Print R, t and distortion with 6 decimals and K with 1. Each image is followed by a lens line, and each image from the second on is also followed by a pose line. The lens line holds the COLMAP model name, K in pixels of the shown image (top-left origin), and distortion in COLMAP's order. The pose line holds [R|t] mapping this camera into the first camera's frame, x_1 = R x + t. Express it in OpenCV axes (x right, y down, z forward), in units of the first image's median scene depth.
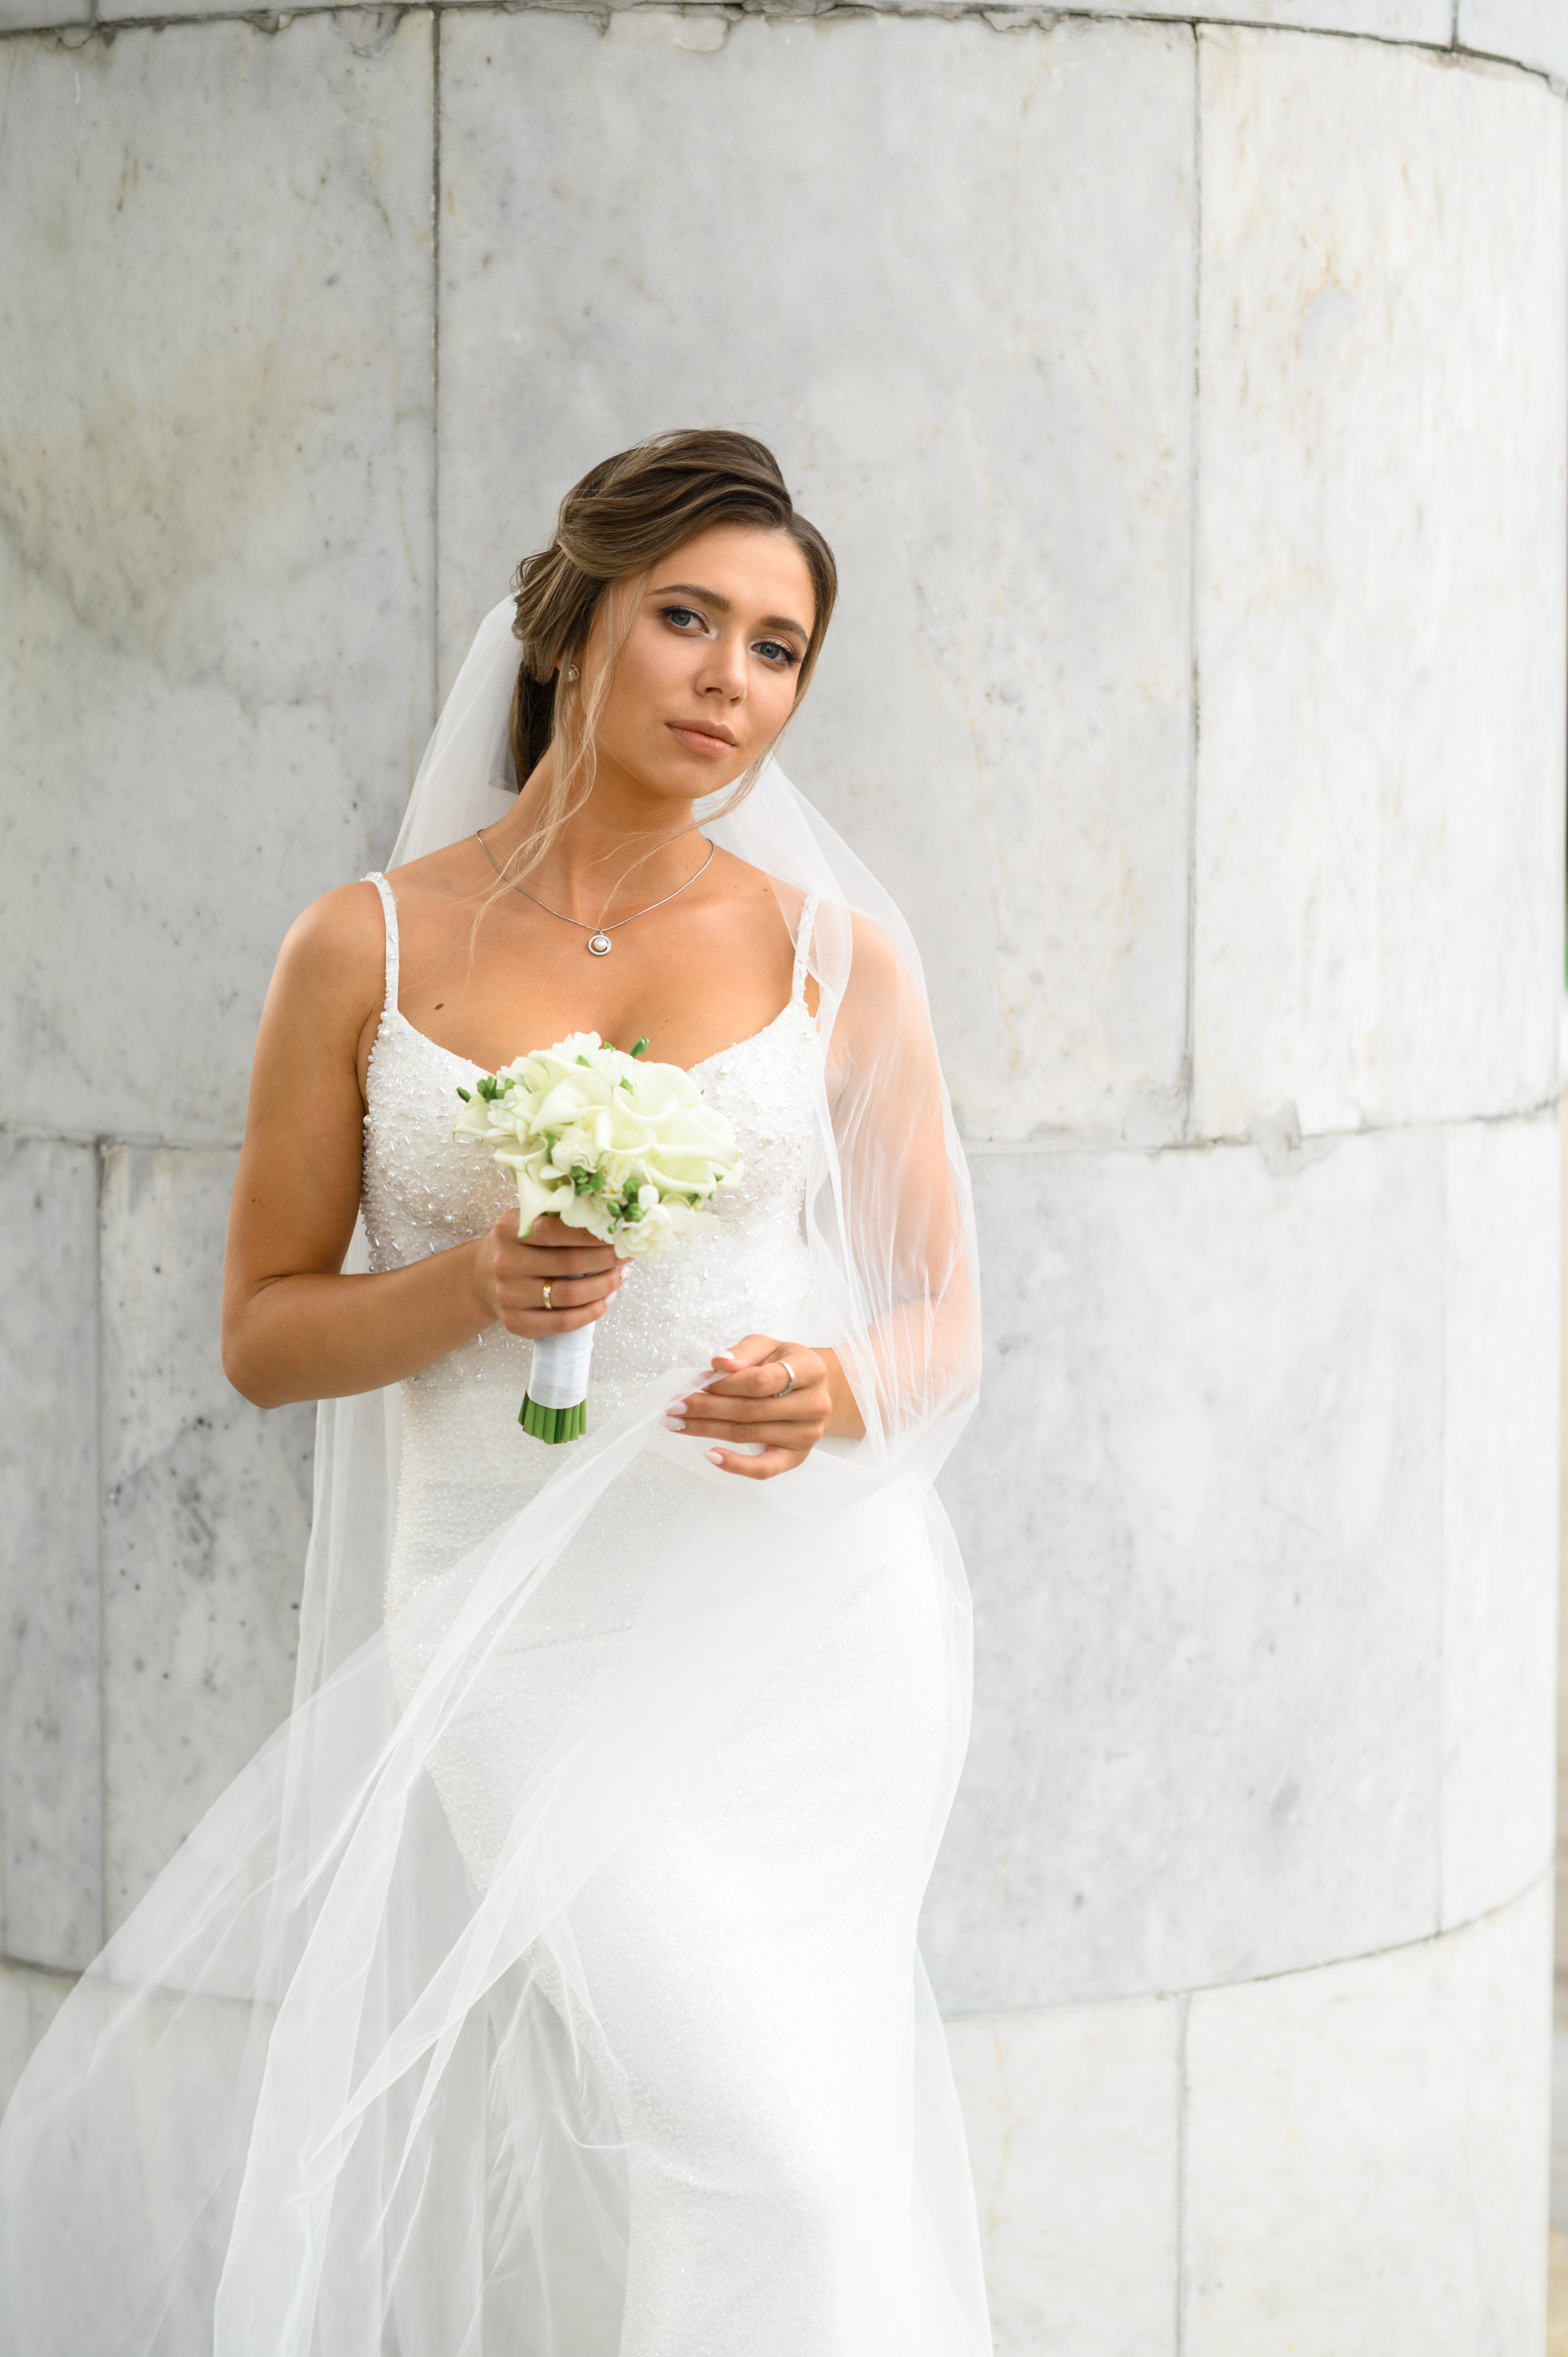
lens RADIAL K [[5788.1, 0, 784.0], [0, 5788.1, 1178.5], [0, 0, 1]] dist [-0.131056, -0.006769]
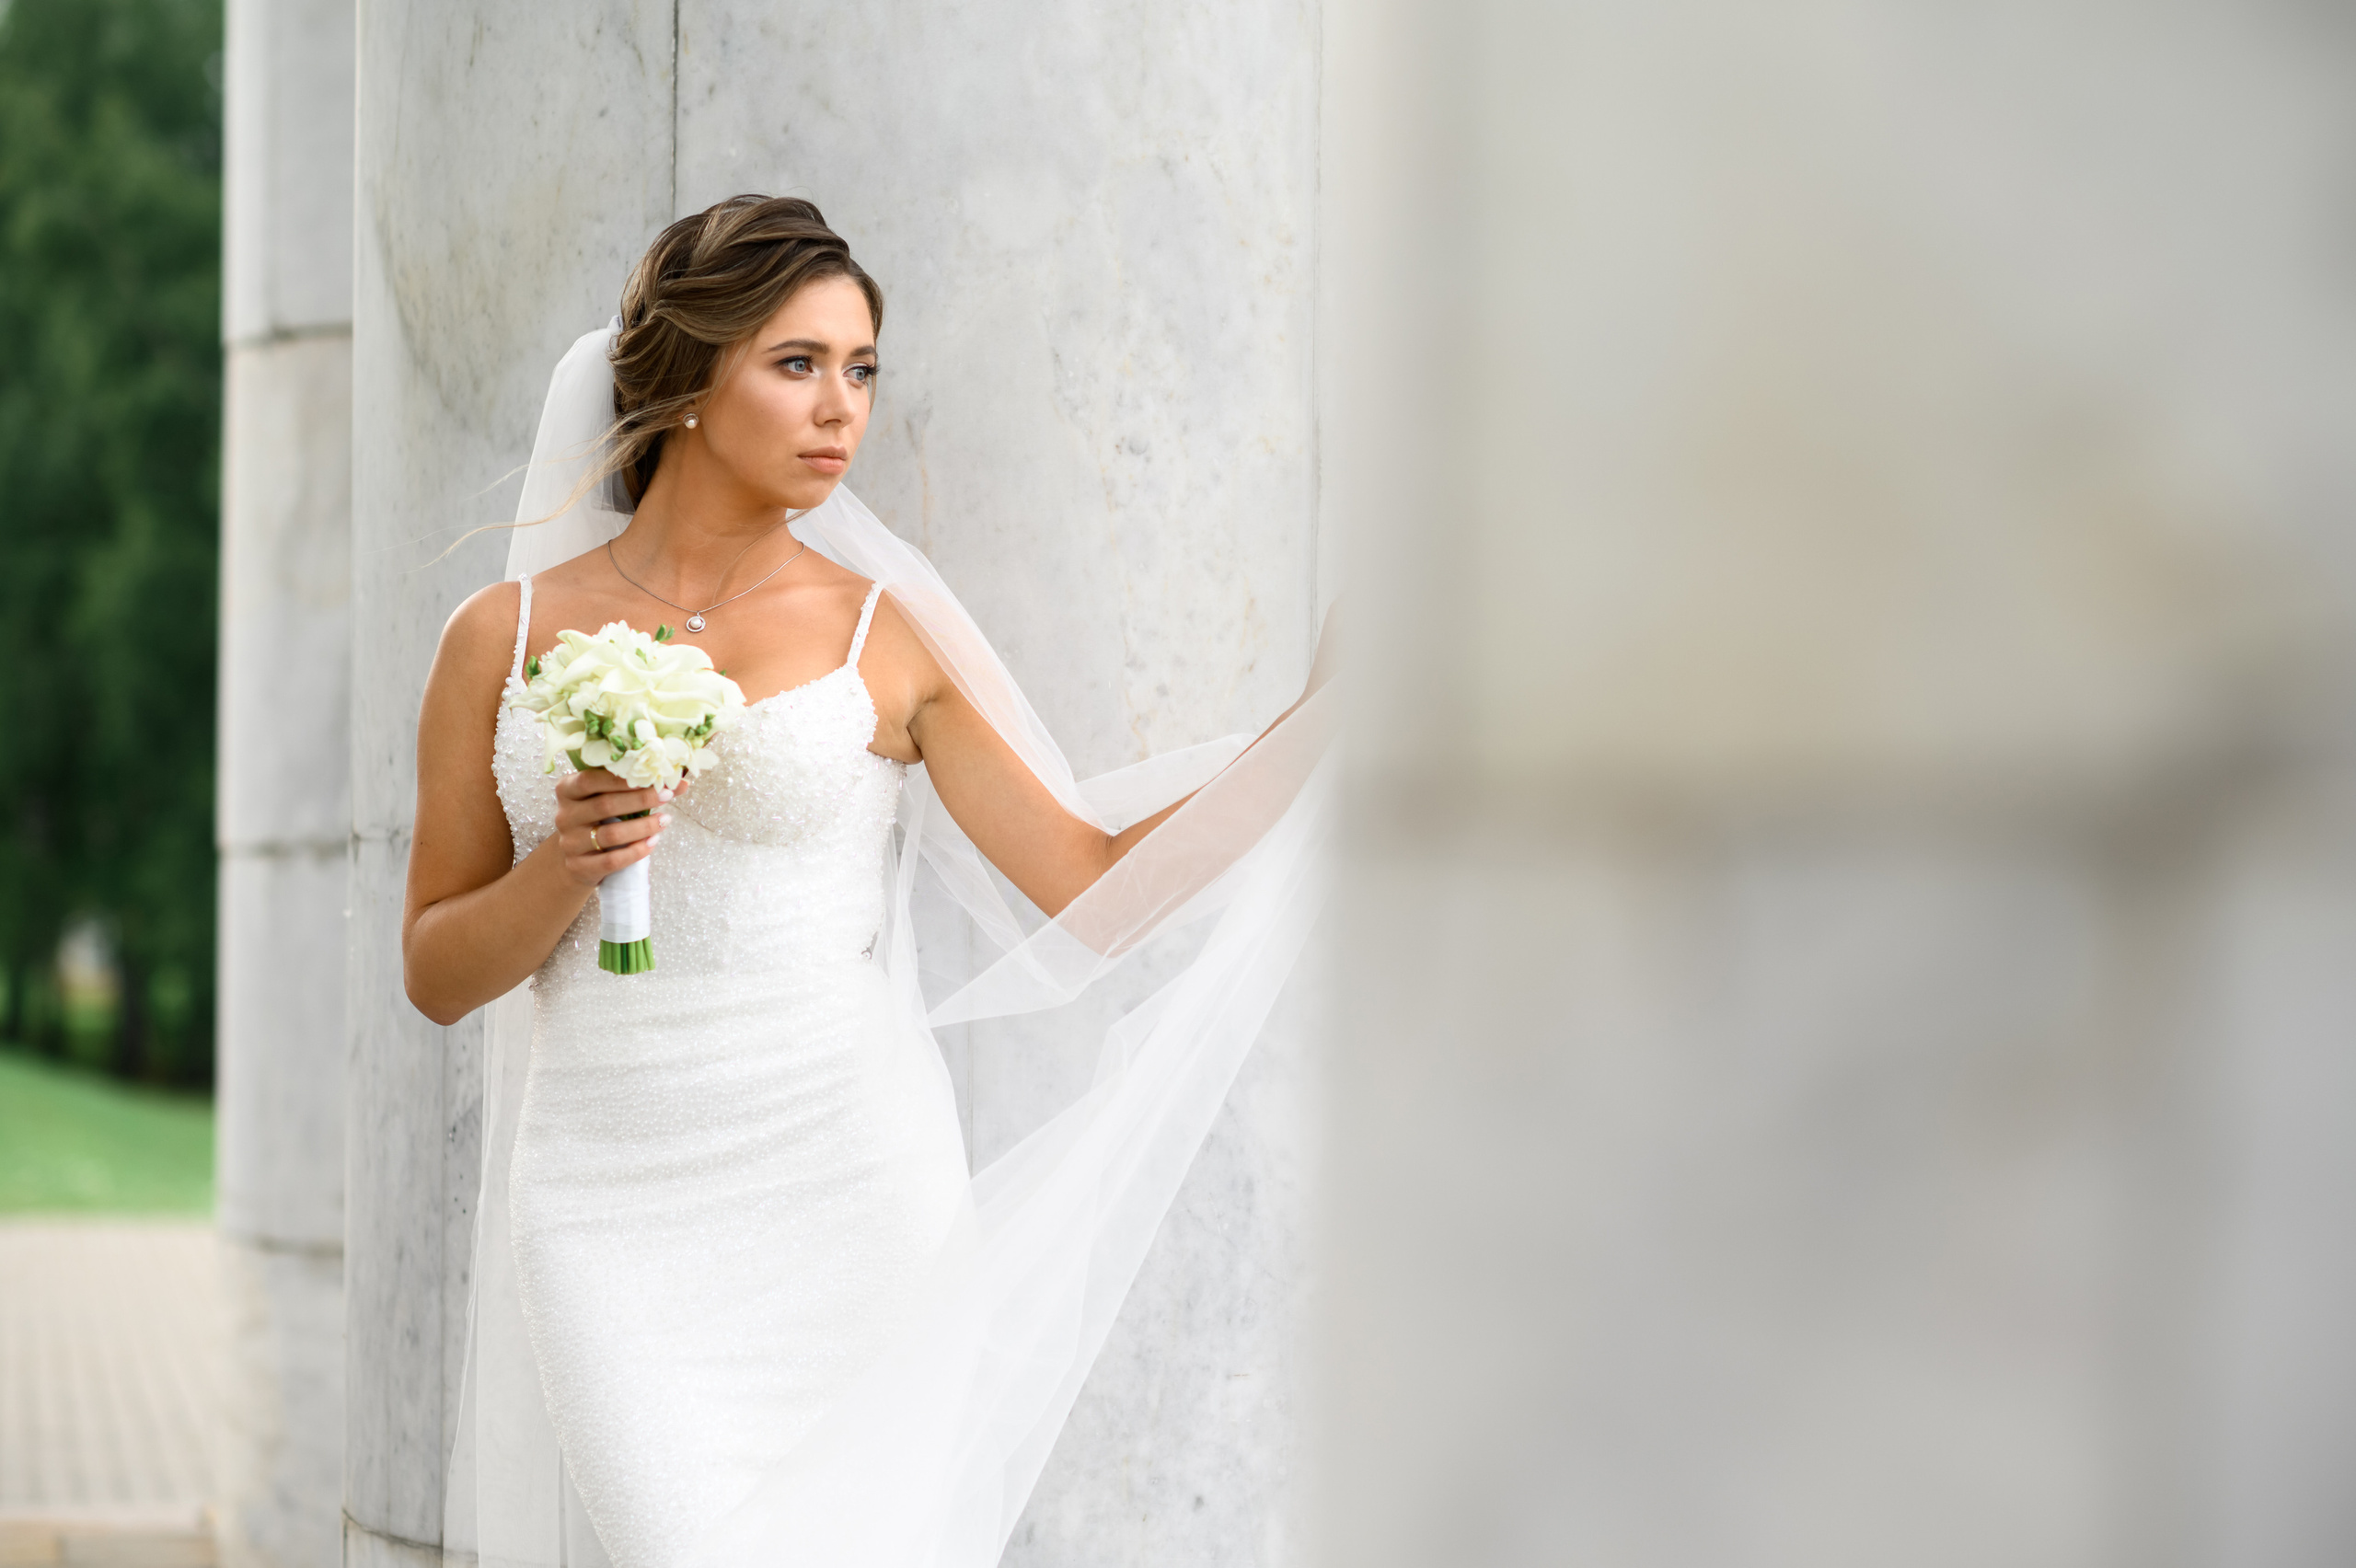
lens RADIAL K [[5786.1, 0, 1178.0], [0, 5786.1, 784.0], [0, 0, 1]] dist [-0.131056, -0.006769]
pose [[0.957167, 0.002250, -0.289526, 0.383464], [-0.030471, 0.995199, -0.093003, 0.091900], [0.287927, 0.097841, 0.952641, -0.100529]]
